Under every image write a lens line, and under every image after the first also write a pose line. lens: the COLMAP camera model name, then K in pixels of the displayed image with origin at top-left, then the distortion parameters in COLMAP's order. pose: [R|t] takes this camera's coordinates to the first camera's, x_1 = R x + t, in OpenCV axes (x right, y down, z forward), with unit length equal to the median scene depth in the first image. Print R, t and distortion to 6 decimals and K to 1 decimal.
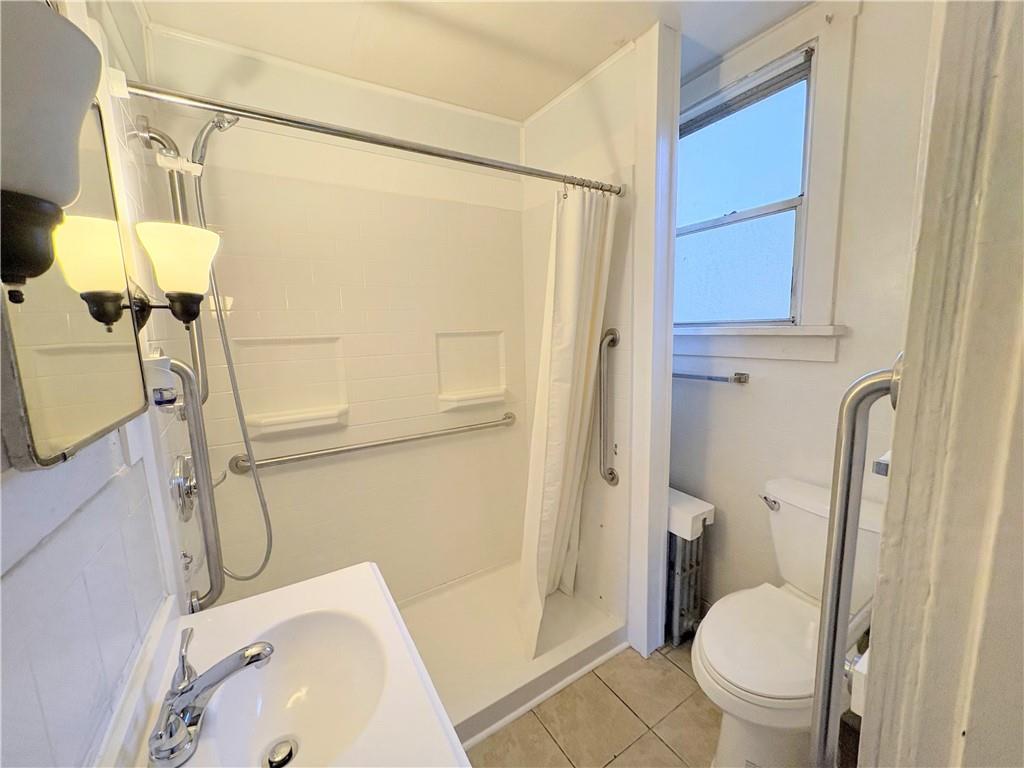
lens RADIAL K [[405.6, 0, 514.7], [0, 405.6, 386.7], [0, 0, 1]] dist [-0.004193, -0.000189]
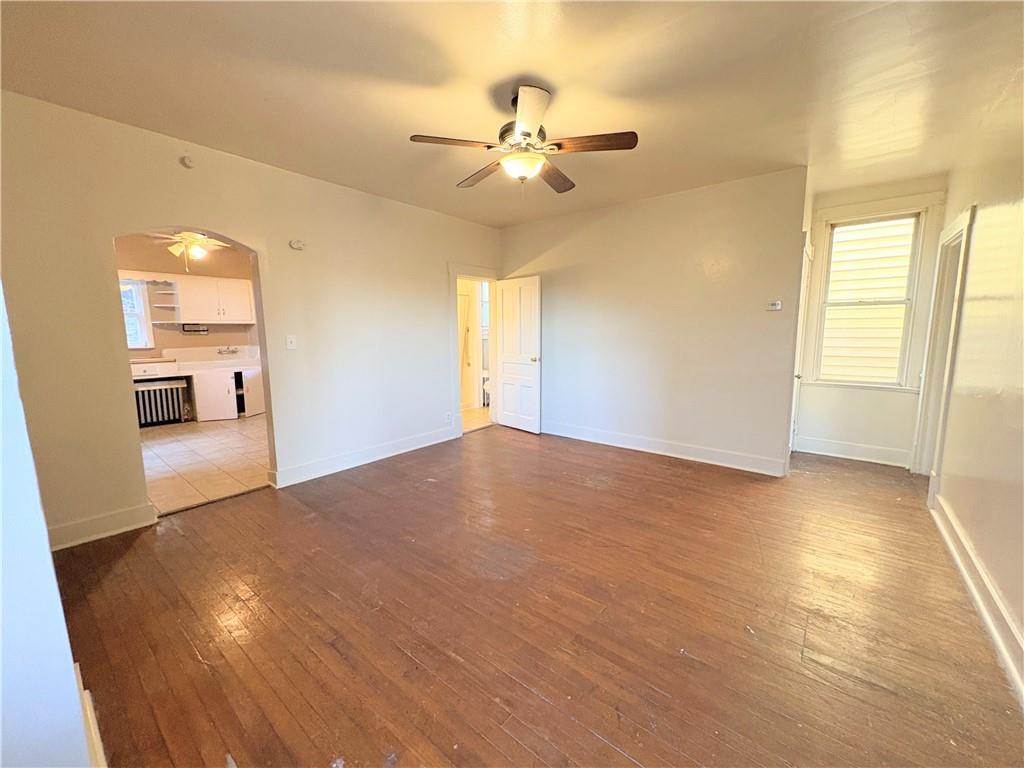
lens RADIAL K [[405.6, 0, 511.5], [0, 405.6, 383.0], [0, 0, 1]] dist [-0.004193, -0.000189]
pose [[0.941582, -0.030896, 0.335362, -0.734719], [0.034997, 0.999368, -0.006192, 0.439069], [-0.334959, 0.017567, 0.942069, -3.000264]]
